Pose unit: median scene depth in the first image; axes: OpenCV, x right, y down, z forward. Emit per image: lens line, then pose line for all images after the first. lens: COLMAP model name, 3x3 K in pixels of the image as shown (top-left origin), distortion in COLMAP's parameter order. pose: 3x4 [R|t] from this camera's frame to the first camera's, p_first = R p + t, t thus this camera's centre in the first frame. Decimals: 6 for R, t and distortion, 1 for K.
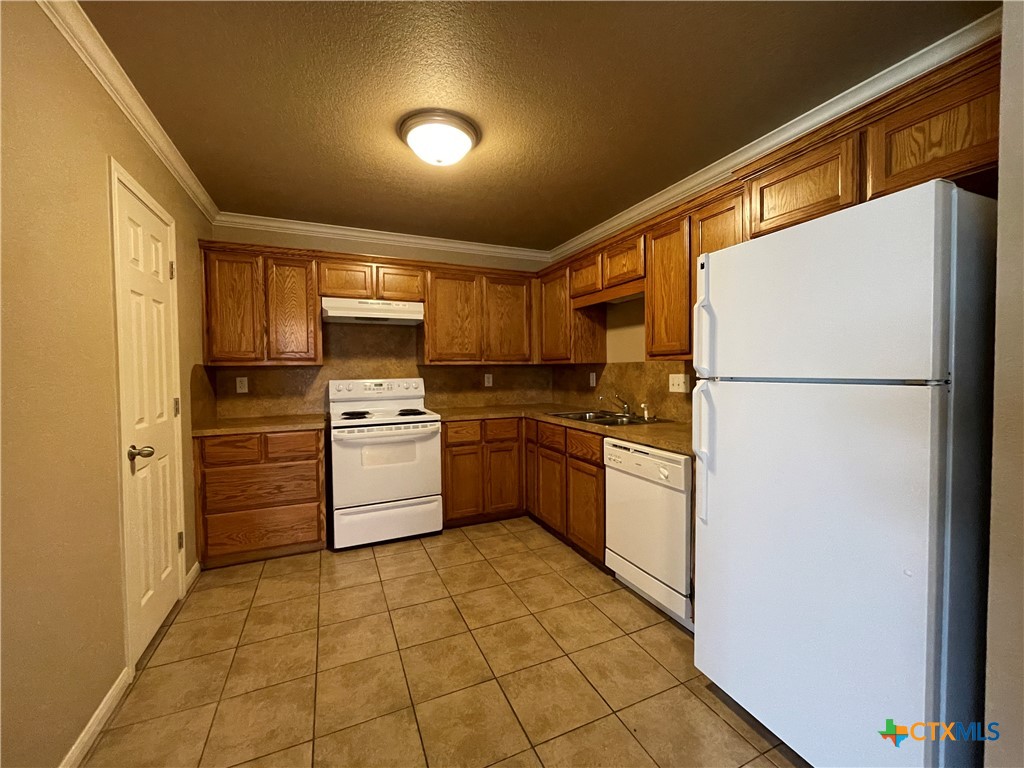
lens RADIAL K [[412.8, 0, 508.1], [0, 412.8, 380.9], [0, 0, 1]] dist [-0.005978, -0.000195]
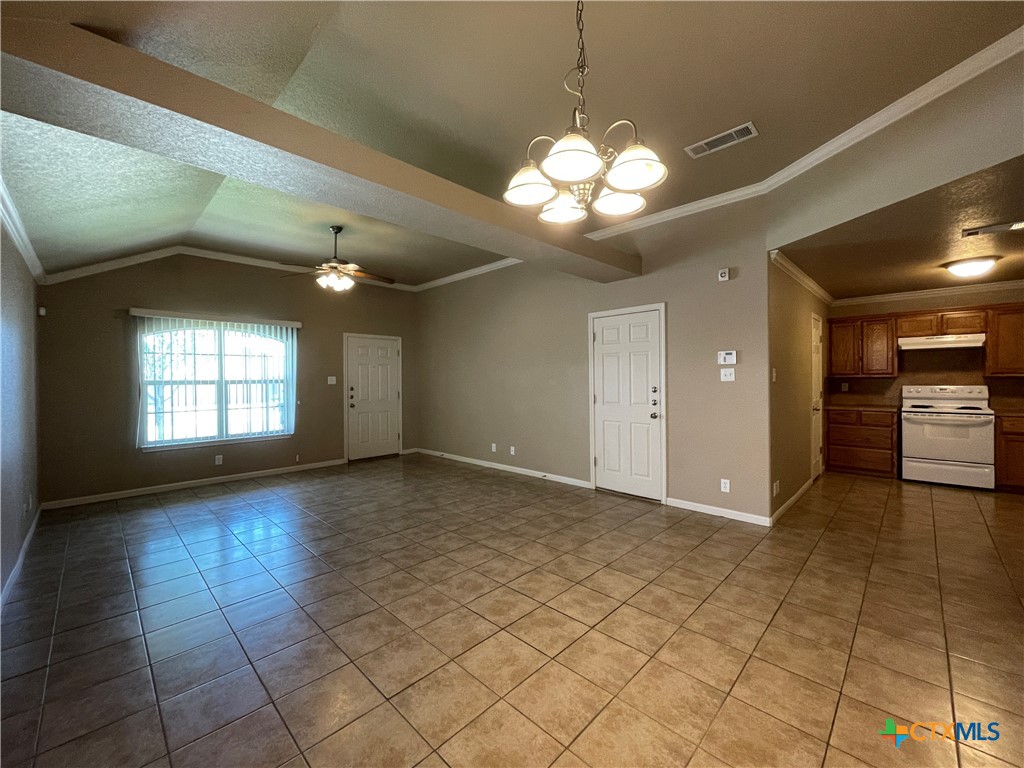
lens RADIAL K [[412.8, 0, 508.1], [0, 412.8, 380.9], [0, 0, 1]] dist [-0.005978, -0.000195]
pose [[0.365008, 0.014904, -0.930885, 0.571674], [-0.020321, 0.999761, 0.008038, -0.001281], [0.930782, 0.015983, 0.365224, -1.180032]]
